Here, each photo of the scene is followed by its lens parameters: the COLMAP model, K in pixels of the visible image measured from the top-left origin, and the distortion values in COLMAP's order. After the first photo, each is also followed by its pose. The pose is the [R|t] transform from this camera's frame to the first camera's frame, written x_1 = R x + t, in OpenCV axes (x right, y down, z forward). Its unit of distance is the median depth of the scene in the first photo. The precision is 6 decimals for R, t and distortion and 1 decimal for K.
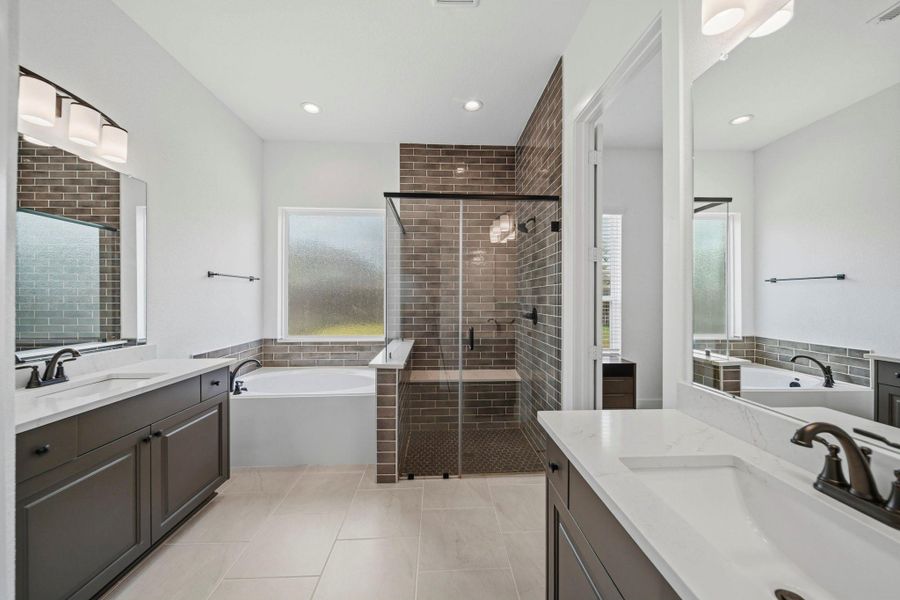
lens RADIAL K [[323.1, 0, 449.0], [0, 323.1, 303.4], [0, 0, 1]] dist [-0.000903, -0.000147]
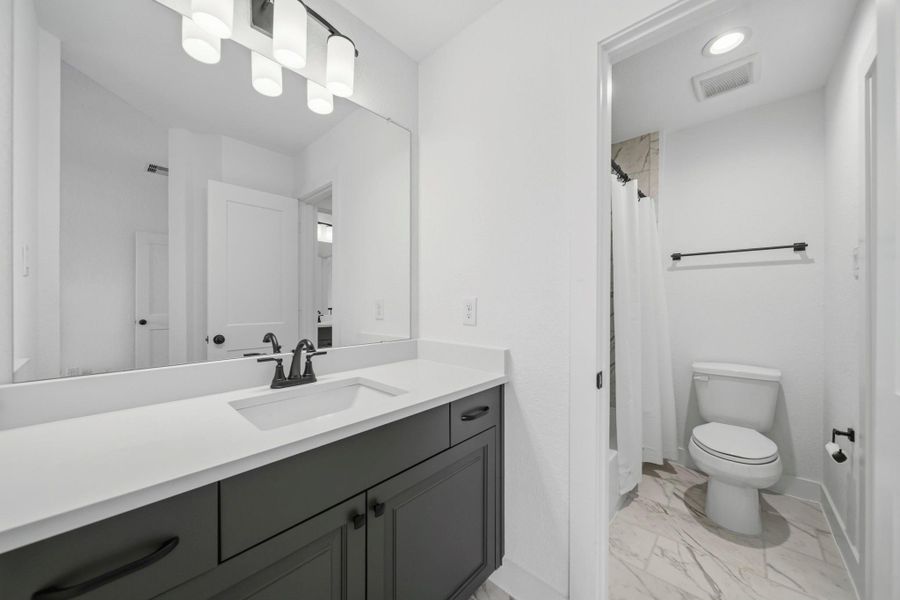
lens RADIAL K [[323.1, 0, 449.0], [0, 323.1, 303.4], [0, 0, 1]] dist [-0.000903, -0.000147]
pose [[0.695014, 0.005455, -0.718975, -0.436417], [-0.002803, 0.999984, 0.004878, 0.055702], [0.718990, -0.001375, 0.695019, 0.720160]]
